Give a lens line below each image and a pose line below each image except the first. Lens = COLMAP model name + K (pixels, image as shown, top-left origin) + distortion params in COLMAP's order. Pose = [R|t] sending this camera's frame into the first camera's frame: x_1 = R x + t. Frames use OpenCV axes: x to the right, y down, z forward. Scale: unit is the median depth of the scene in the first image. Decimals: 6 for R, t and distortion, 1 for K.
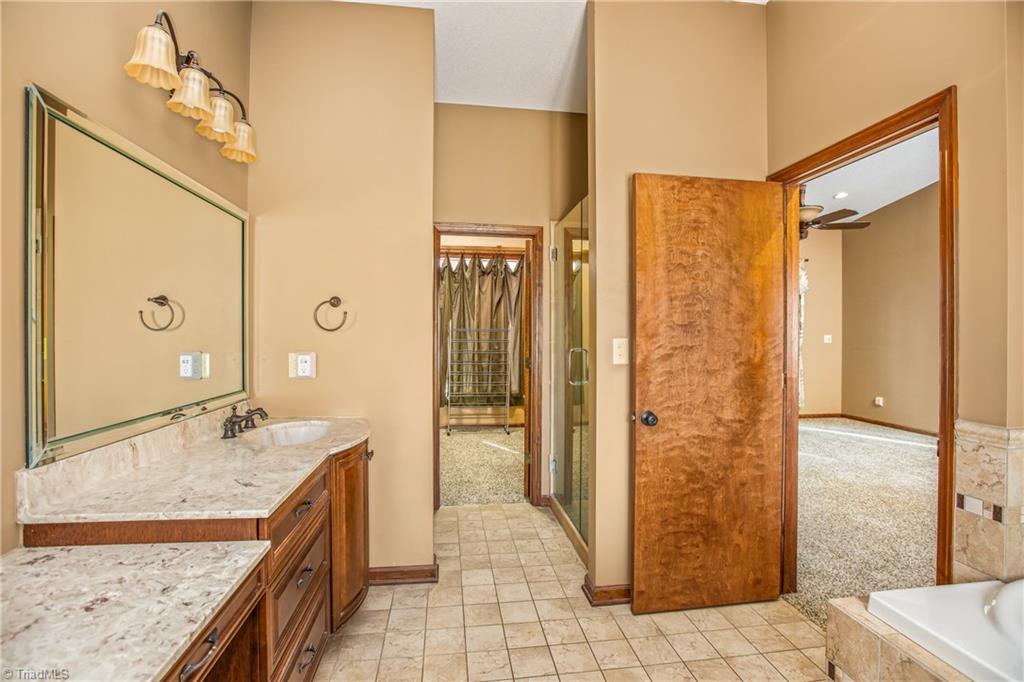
lens RADIAL K [[487.6, 0, 508.1], [0, 487.6, 343.1], [0, 0, 1]] dist [-0.002662, 0.004091]
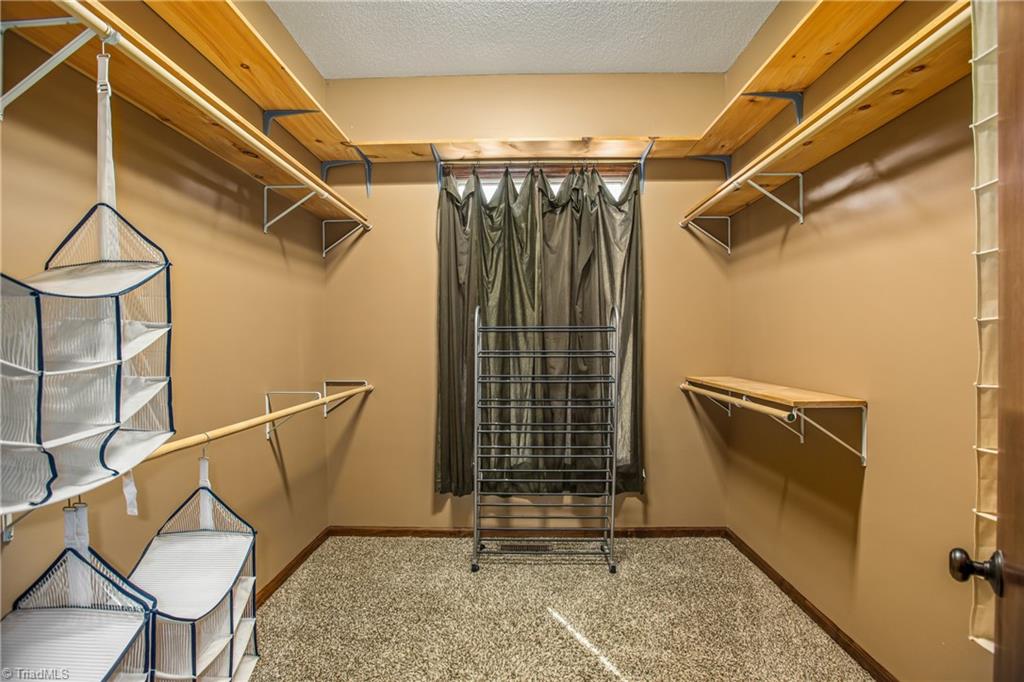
lens RADIAL K [[487.6, 0, 504.2], [0, 487.6, 334.0], [0, 0, 1]] dist [-0.002662, 0.004091]
pose [[0.991626, -0.011297, -0.128650, -0.037176], [0.010260, 0.999909, -0.008726, -0.018258], [0.128737, 0.007333, 0.991652, 0.527646]]
